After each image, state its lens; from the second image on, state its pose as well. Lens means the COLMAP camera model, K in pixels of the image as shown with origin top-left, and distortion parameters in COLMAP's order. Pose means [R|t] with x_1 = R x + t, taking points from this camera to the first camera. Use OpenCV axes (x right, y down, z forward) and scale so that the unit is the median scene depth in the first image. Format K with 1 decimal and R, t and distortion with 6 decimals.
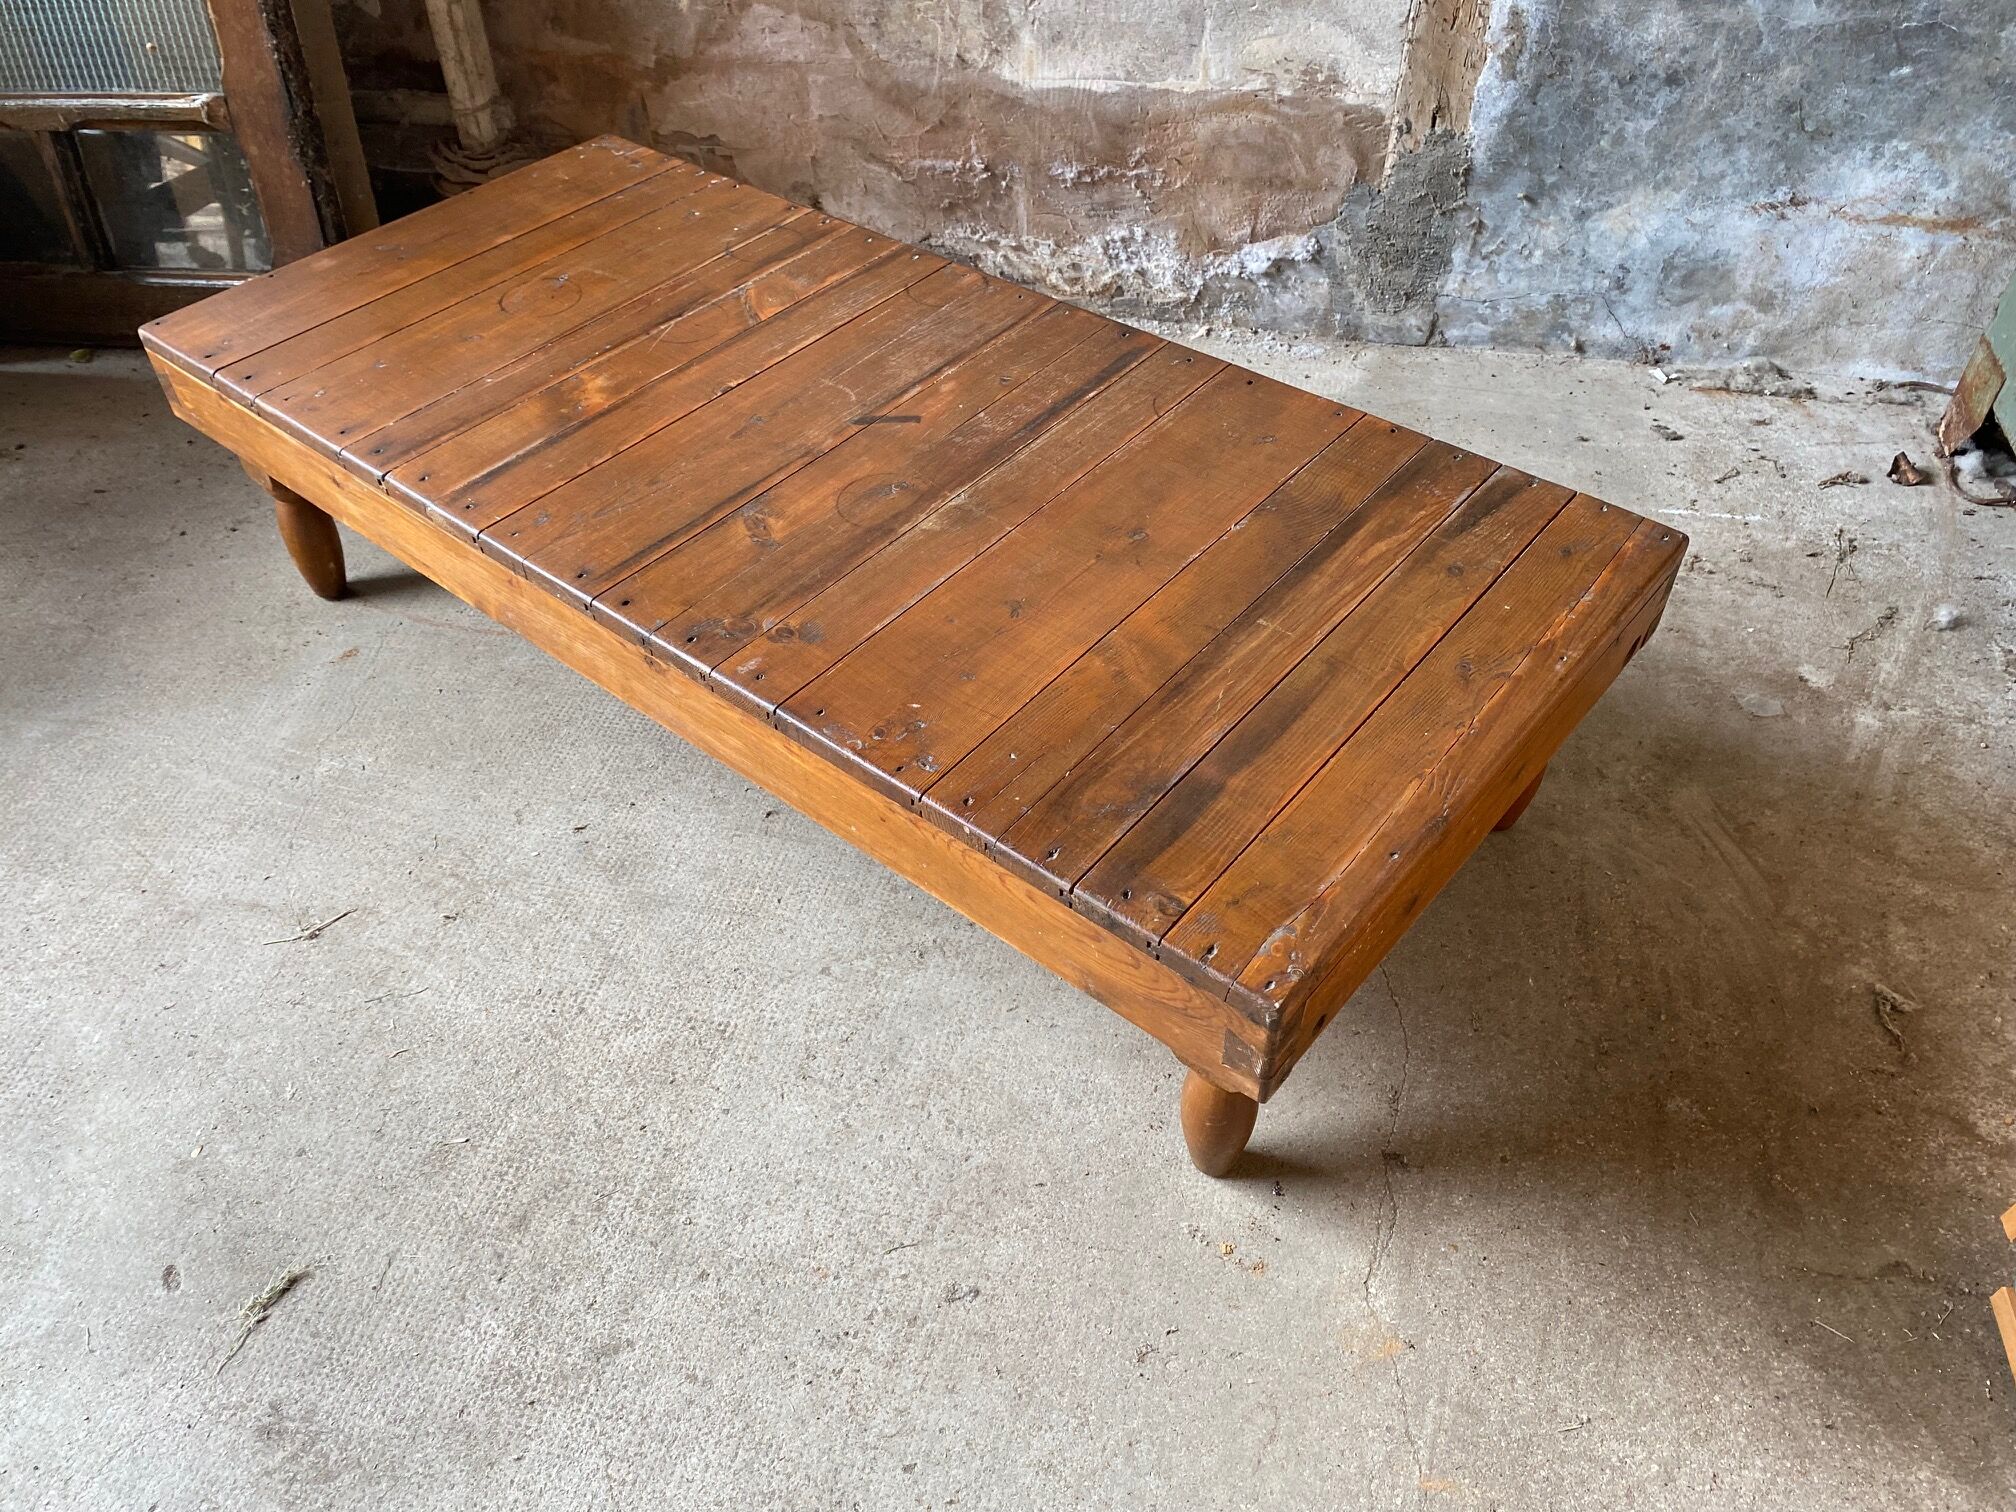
lens RADIAL K [[1542.0, 0, 983.7], [0, 1542.0, 765.3], [0, 0, 1]] dist [0.013612, -0.011855]
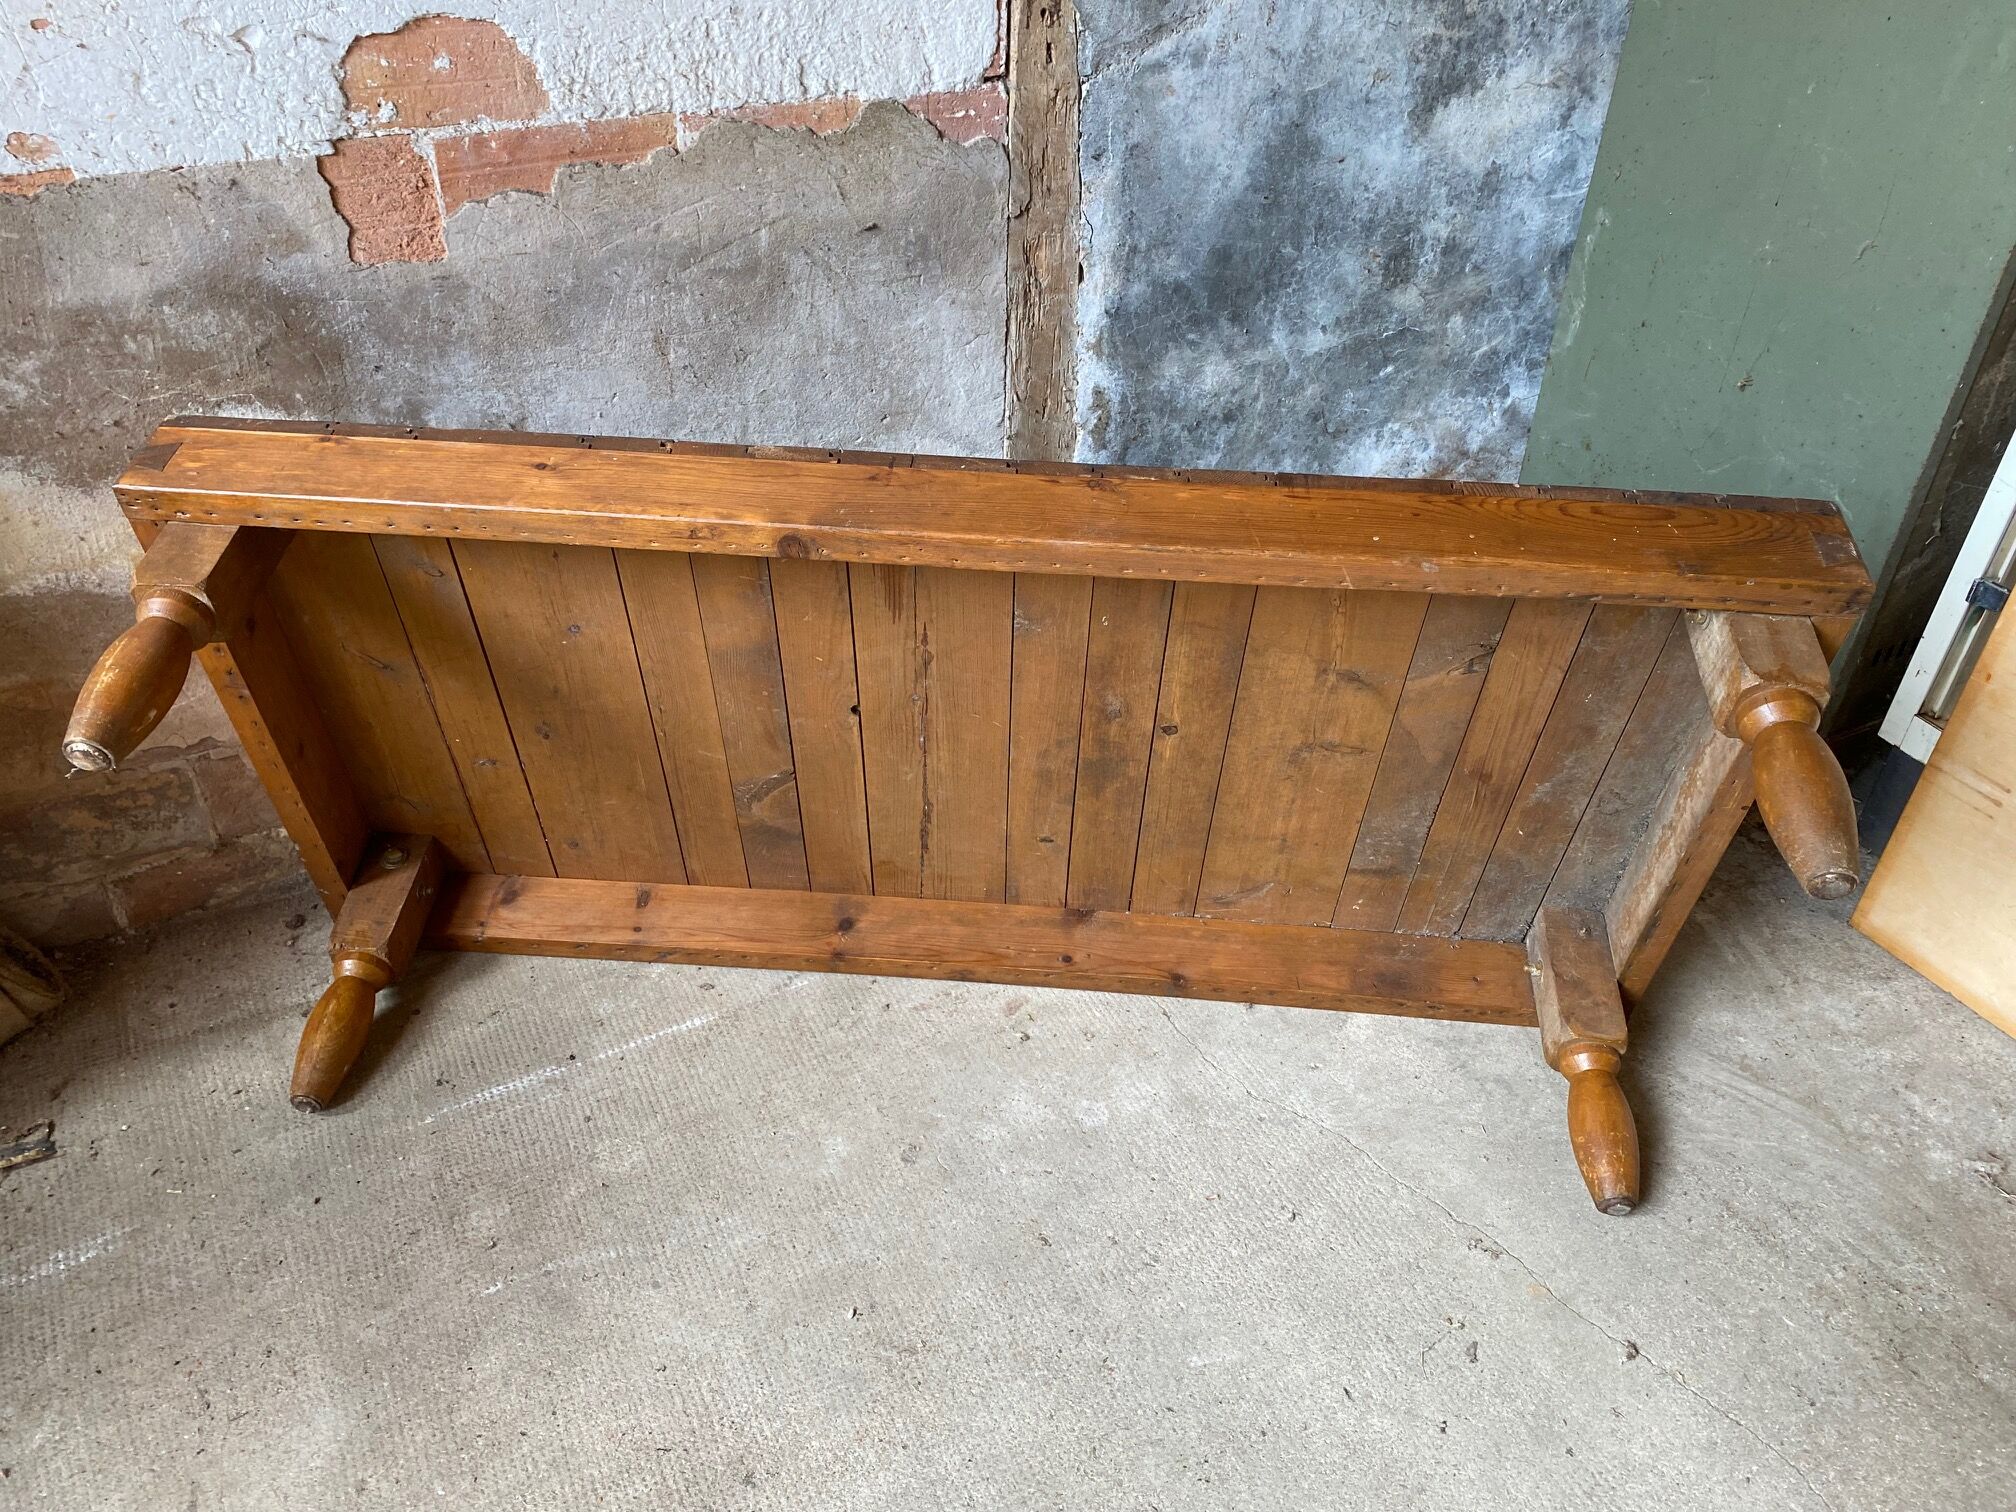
lens RADIAL K [[1542.0, 0, 973.0], [0, 1542.0, 733.1], [0, 0, 1]] dist [0.013612, -0.011855]
pose [[0.783022, -0.322966, 0.531573, -0.381943], [0.406546, 0.912550, -0.044419, -0.310930], [-0.470741, 0.250890, 0.845847, 0.274753]]
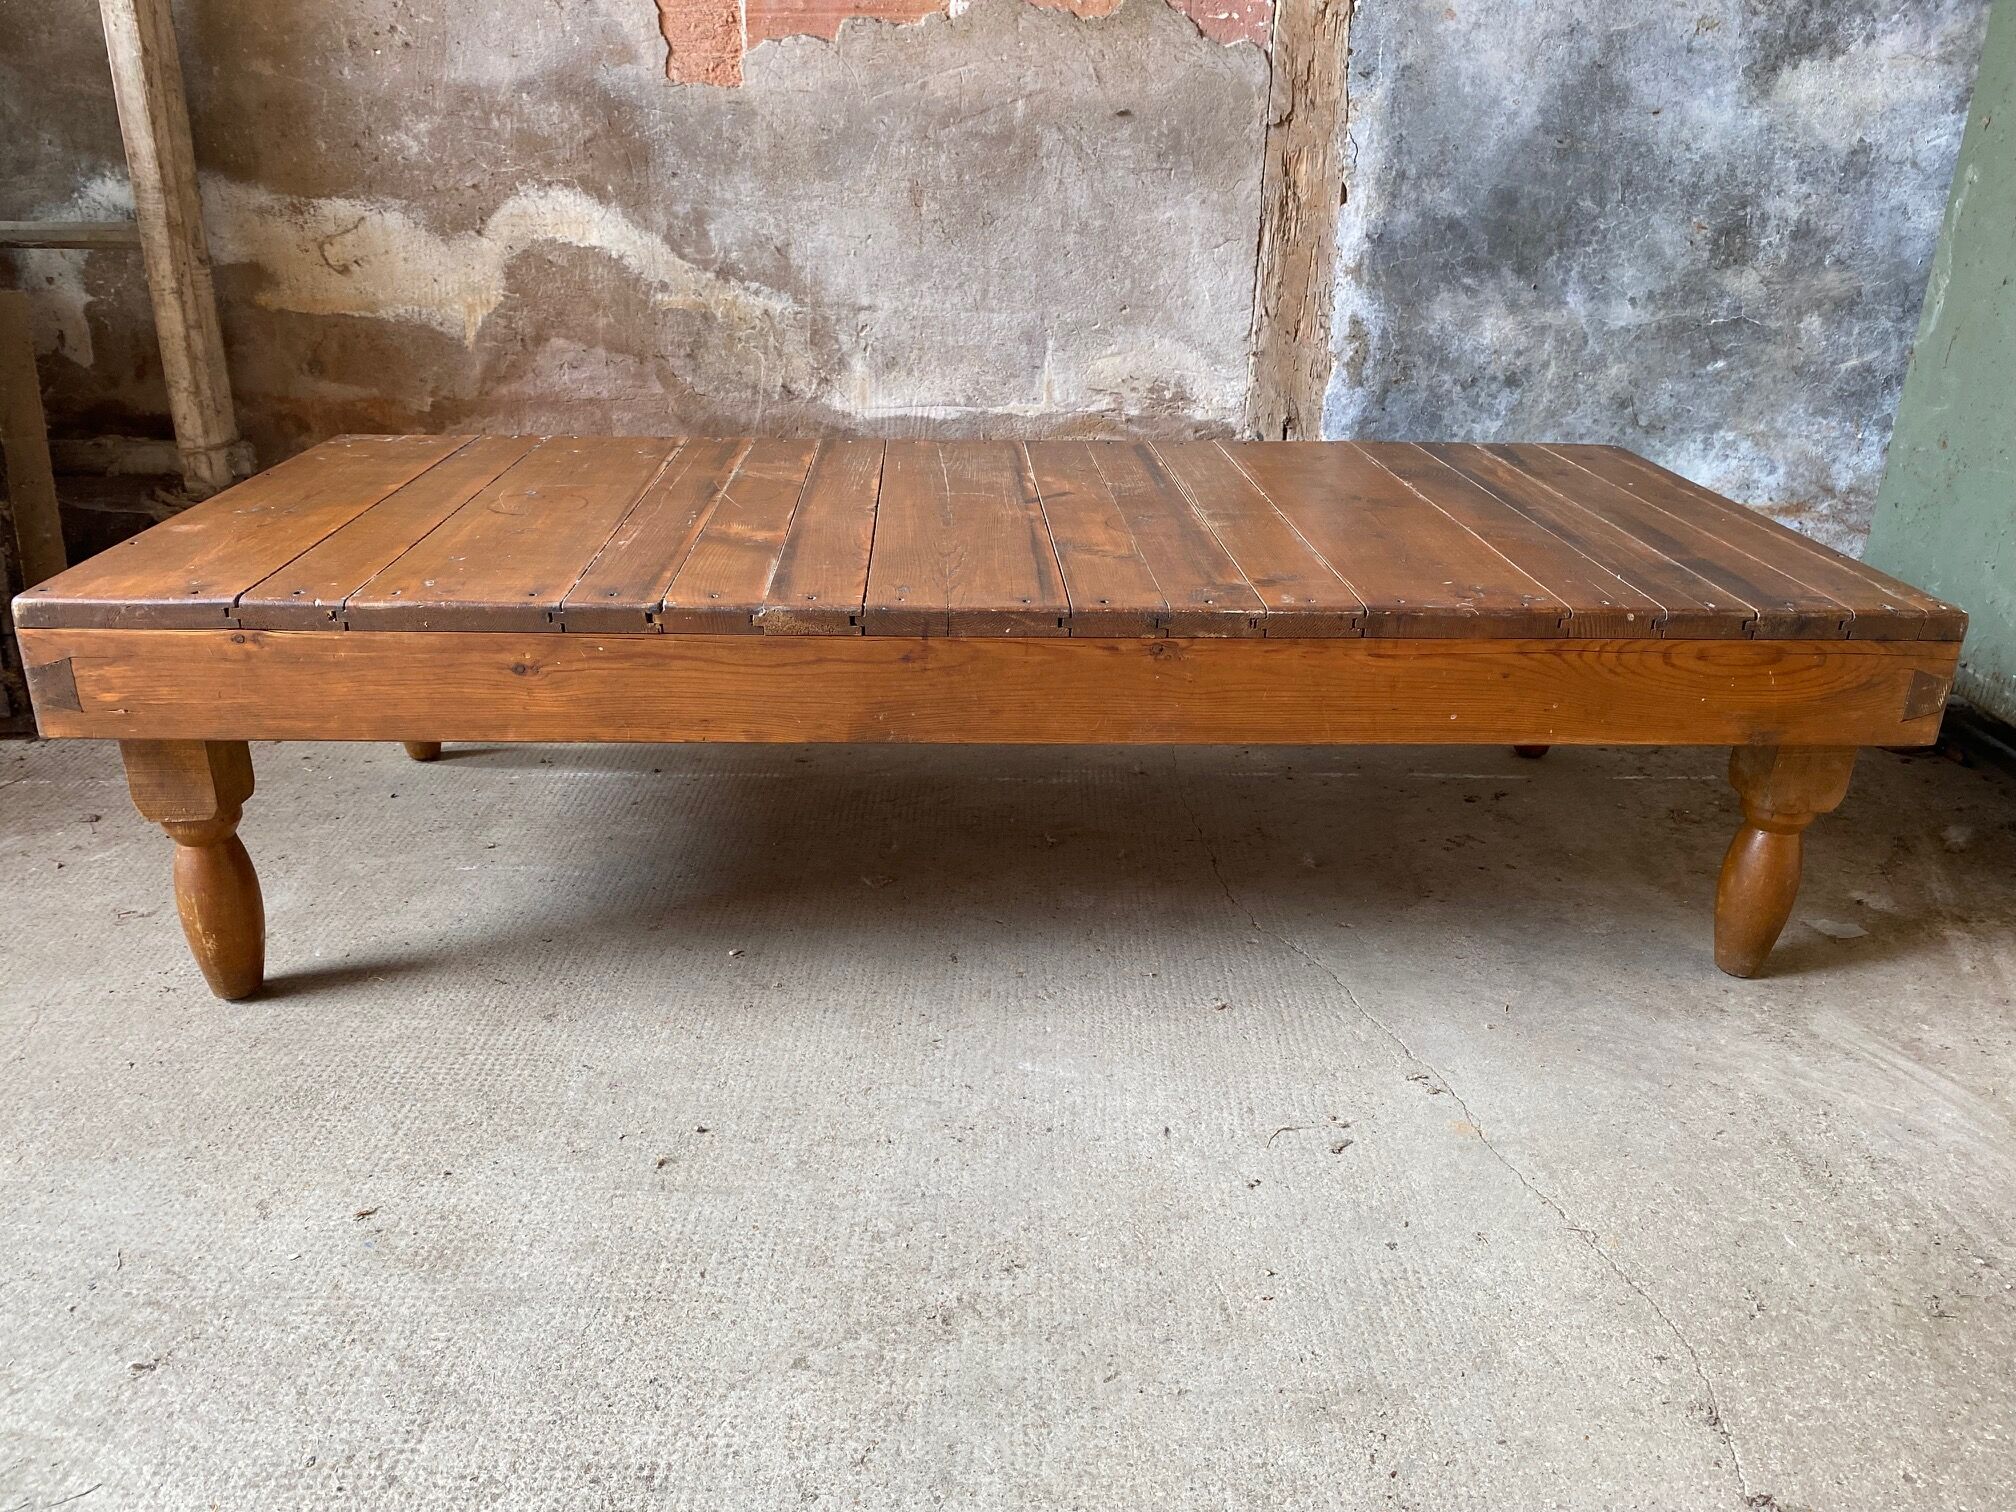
lens RADIAL K [[1542.0, 0, 1002.3], [0, 1542.0, 756.8], [0, 0, 1]] dist [0.013612, -0.011855]
pose [[0.974006, -0.044138, 0.222180, -0.132094], [0.124505, 0.923706, -0.362307, 0.125420], [-0.189238, 0.380552, 0.905190, 0.280353]]
